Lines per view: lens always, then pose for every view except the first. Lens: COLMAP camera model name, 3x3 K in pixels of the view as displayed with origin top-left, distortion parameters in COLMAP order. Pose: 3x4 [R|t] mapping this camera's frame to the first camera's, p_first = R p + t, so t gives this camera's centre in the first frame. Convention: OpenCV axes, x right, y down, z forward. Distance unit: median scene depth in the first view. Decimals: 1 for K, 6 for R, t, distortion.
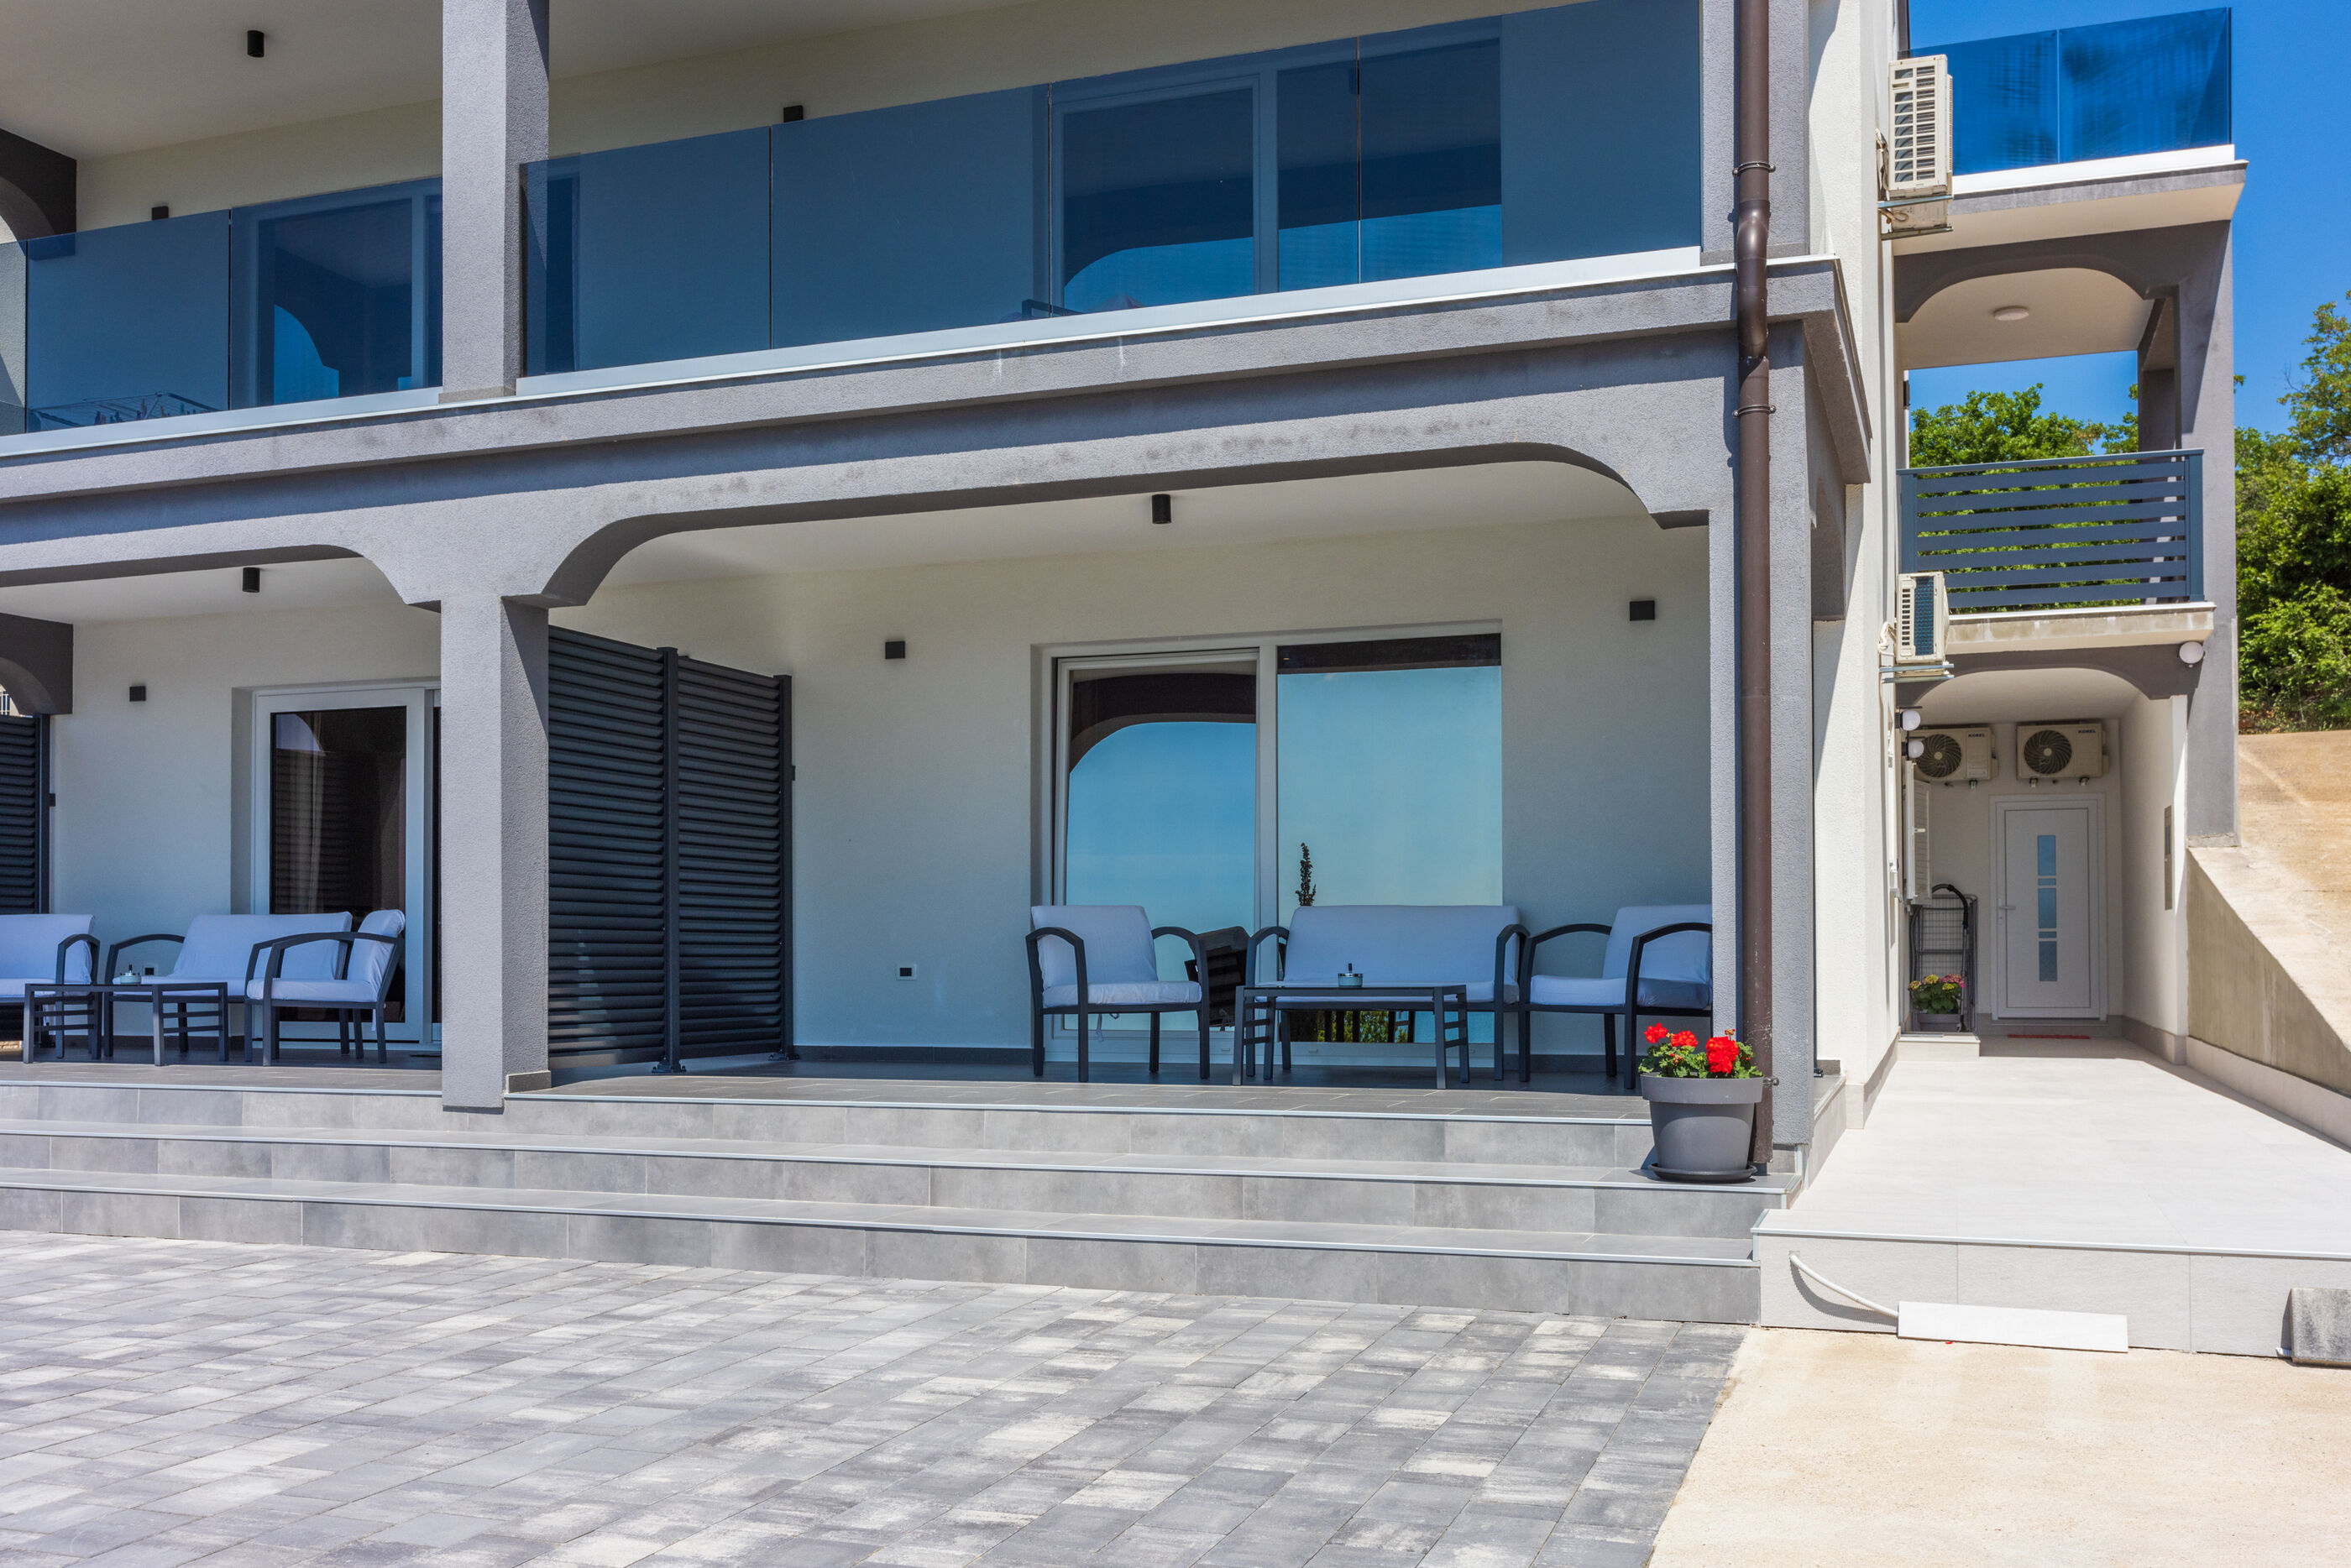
lens RADIAL K [[2231.7, 0, 1171.1], [0, 2231.7, 865.7], [0, 0, 1]] dist [-0.003196, 0.000000]
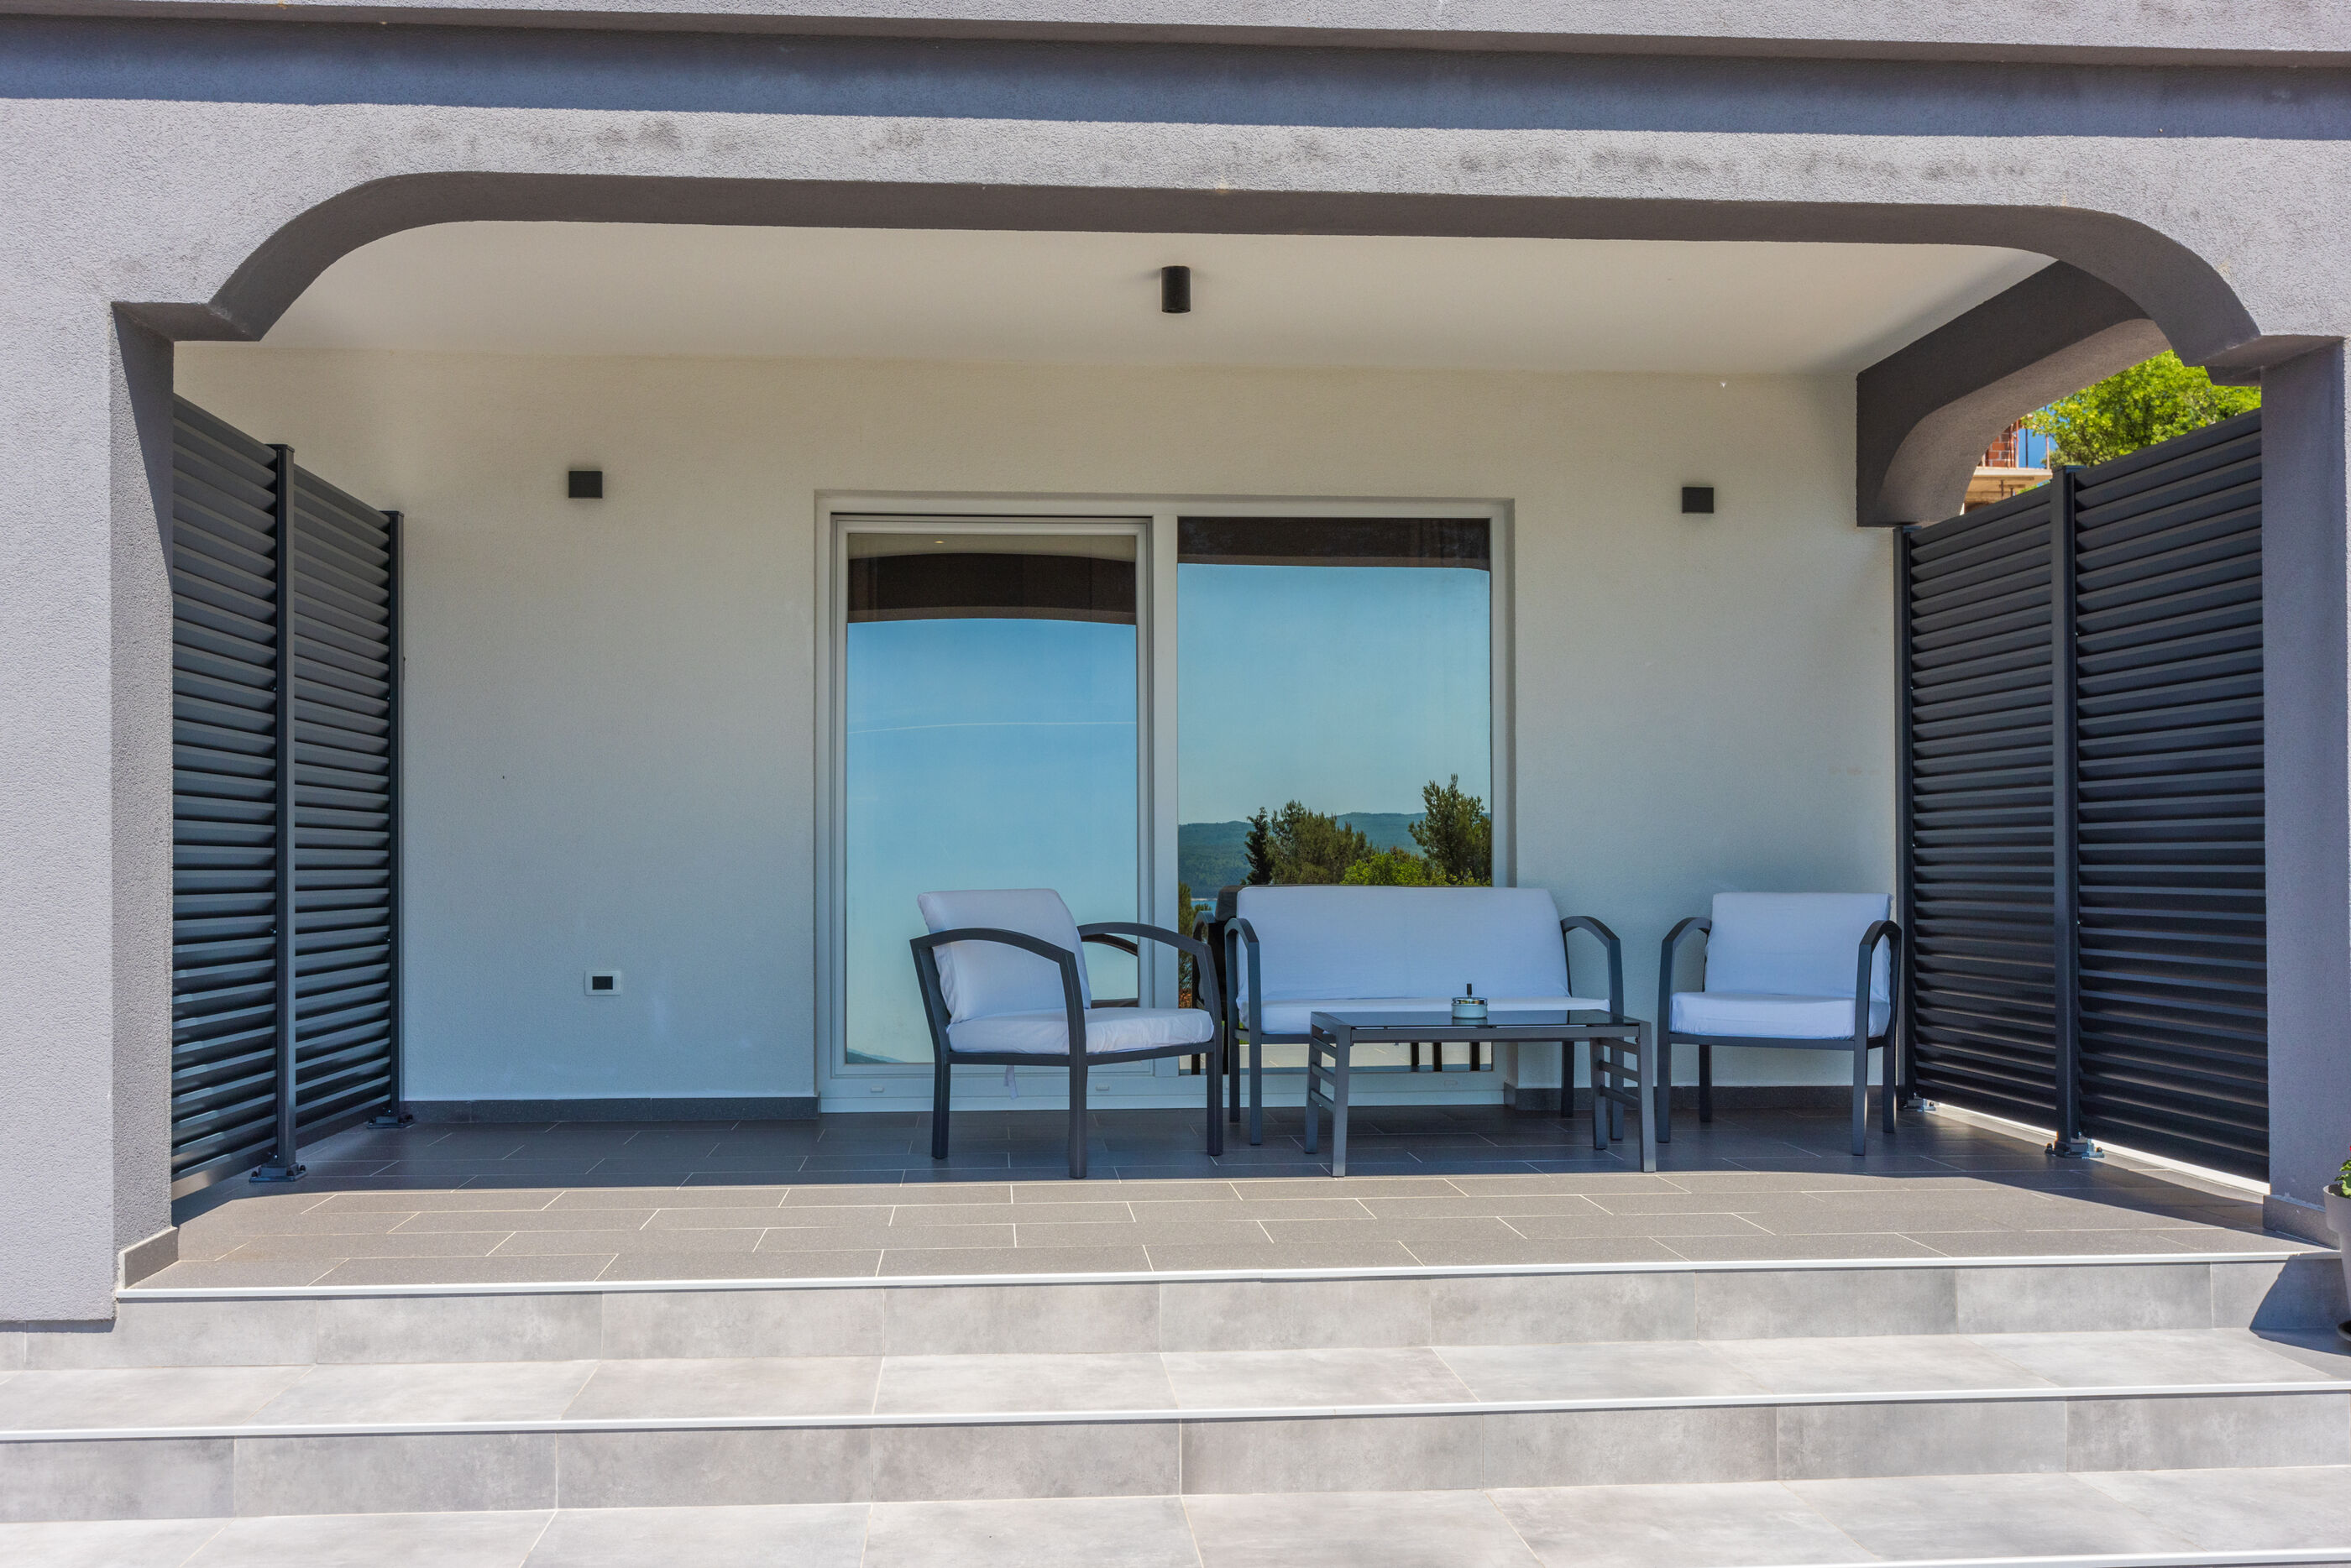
lens RADIAL K [[2118.1, 0, 1173.2], [0, 2118.1, 801.5], [0, 0, 1]] dist [0.001532, -0.008201]
pose [[0.909812, 0.012564, 0.414830, -0.303878], [-0.017085, 0.999828, 0.007190, -0.016889], [-0.414668, -0.013629, 0.909871, 0.505466]]
